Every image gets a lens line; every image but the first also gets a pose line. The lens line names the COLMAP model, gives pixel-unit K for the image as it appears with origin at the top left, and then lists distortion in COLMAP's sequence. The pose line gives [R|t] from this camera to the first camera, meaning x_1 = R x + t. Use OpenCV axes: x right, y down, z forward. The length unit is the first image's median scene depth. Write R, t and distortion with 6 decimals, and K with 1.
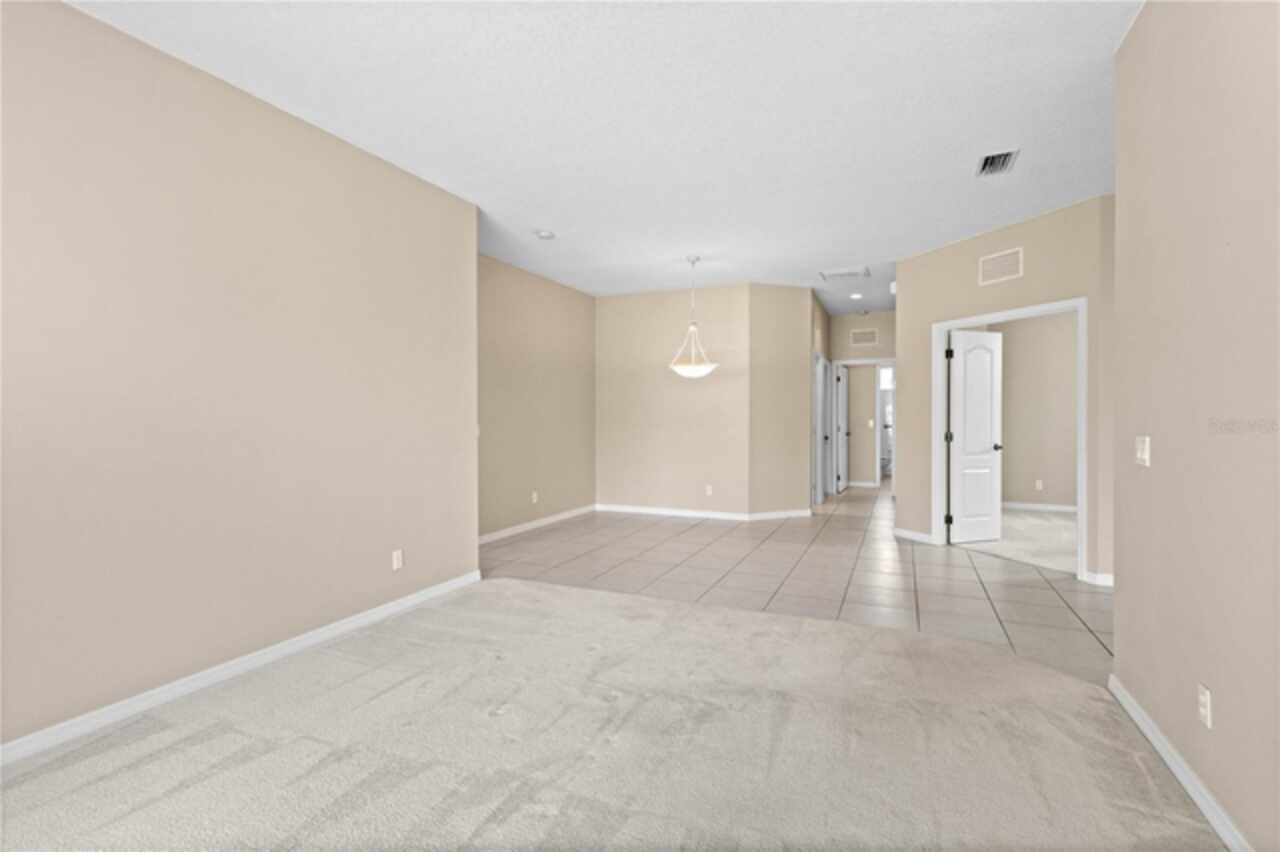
lens RADIAL K [[596.7, 0, 630.9], [0, 596.7, 422.5], [0, 0, 1]] dist [0.003828, -0.000126]
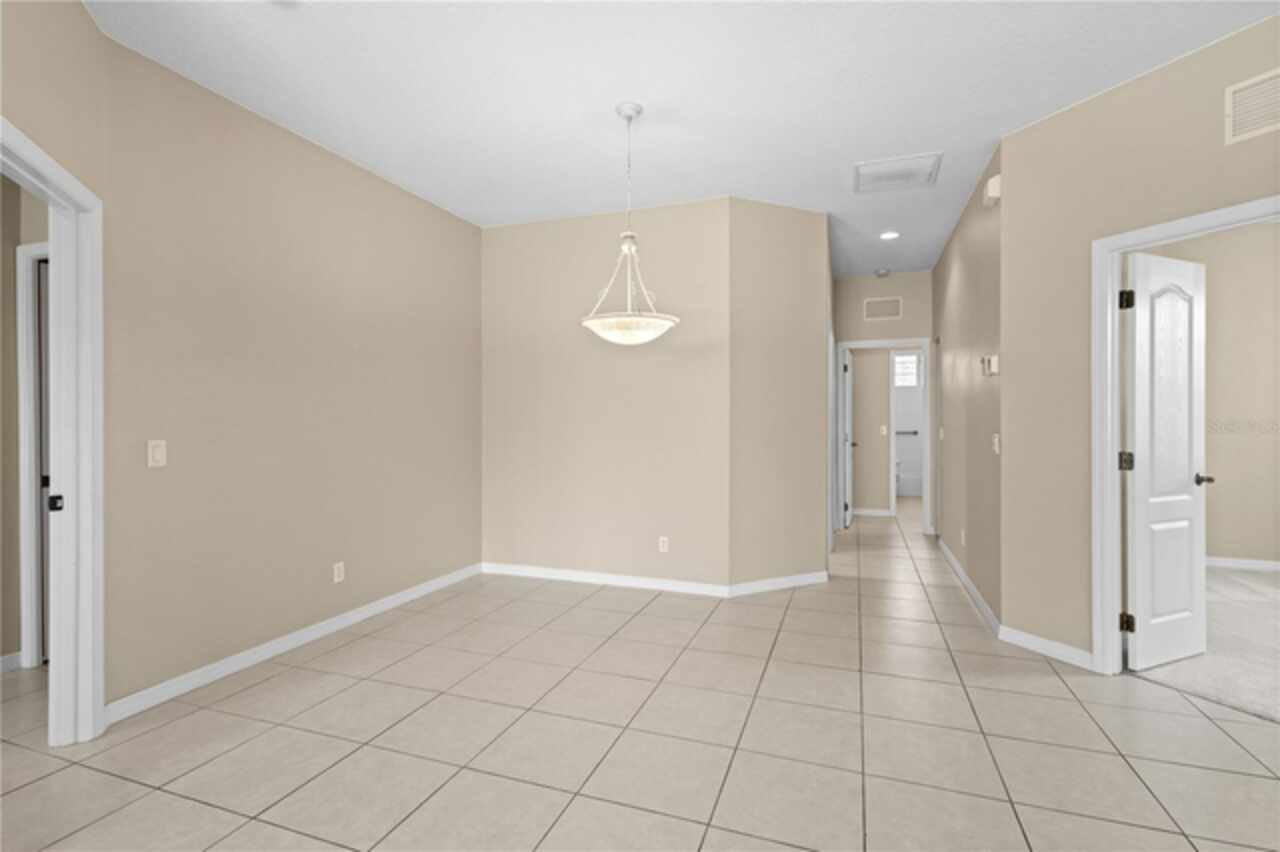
lens RADIAL K [[596.7, 0, 639.3], [0, 596.7, 421.3], [0, 0, 1]] dist [0.003828, -0.000126]
pose [[0.996831, -0.000384, 0.079549, 0.060188], [0.000953, 0.999974, -0.007108, -0.005442], [-0.079545, 0.007162, 0.996806, 0.411614]]
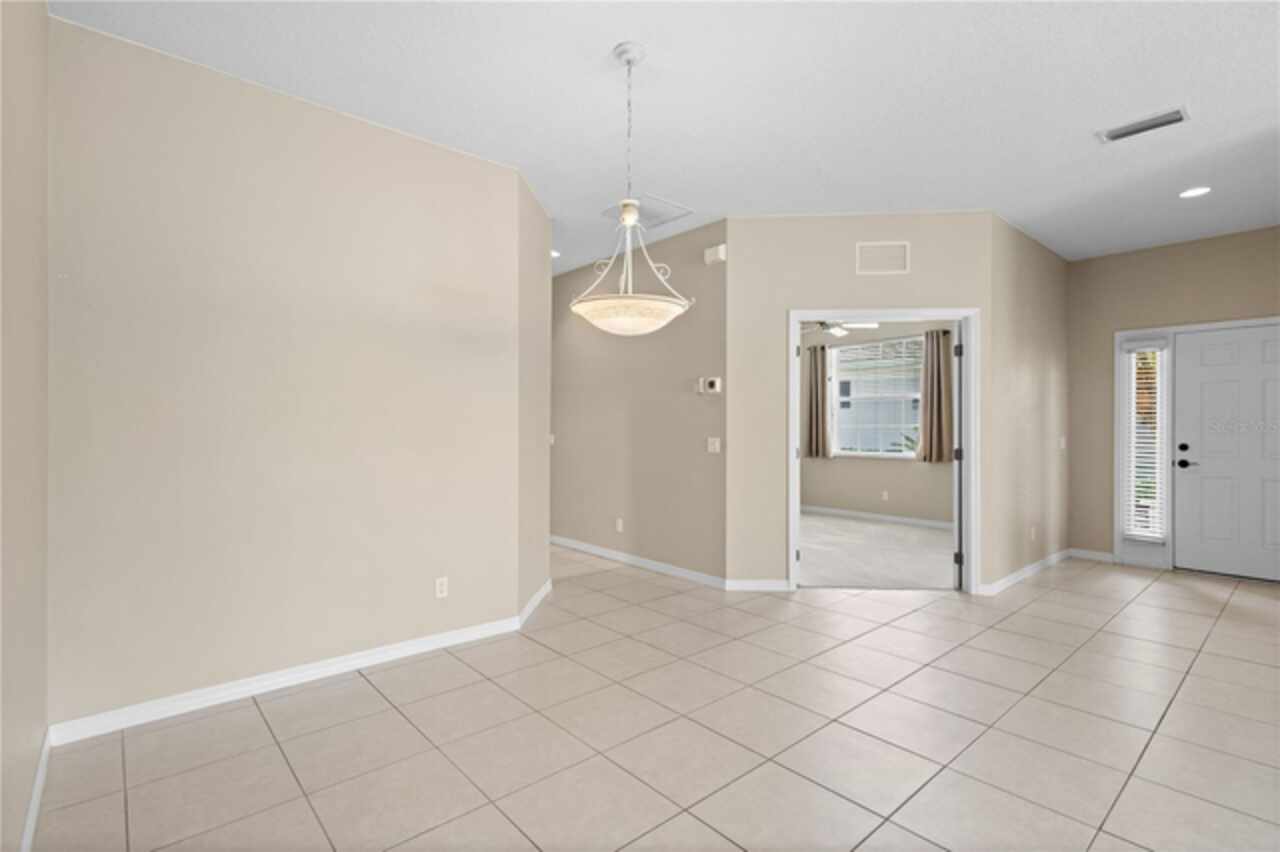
lens RADIAL K [[596.7, 0, 641.2], [0, 596.7, 421.7], [0, 0, 1]] dist [0.003828, -0.000126]
pose [[0.402806, 0.010293, 0.915227, -0.231041], [0.005544, 0.999891, -0.013685, -0.006504], [-0.915268, 0.010586, 0.402706, 0.685393]]
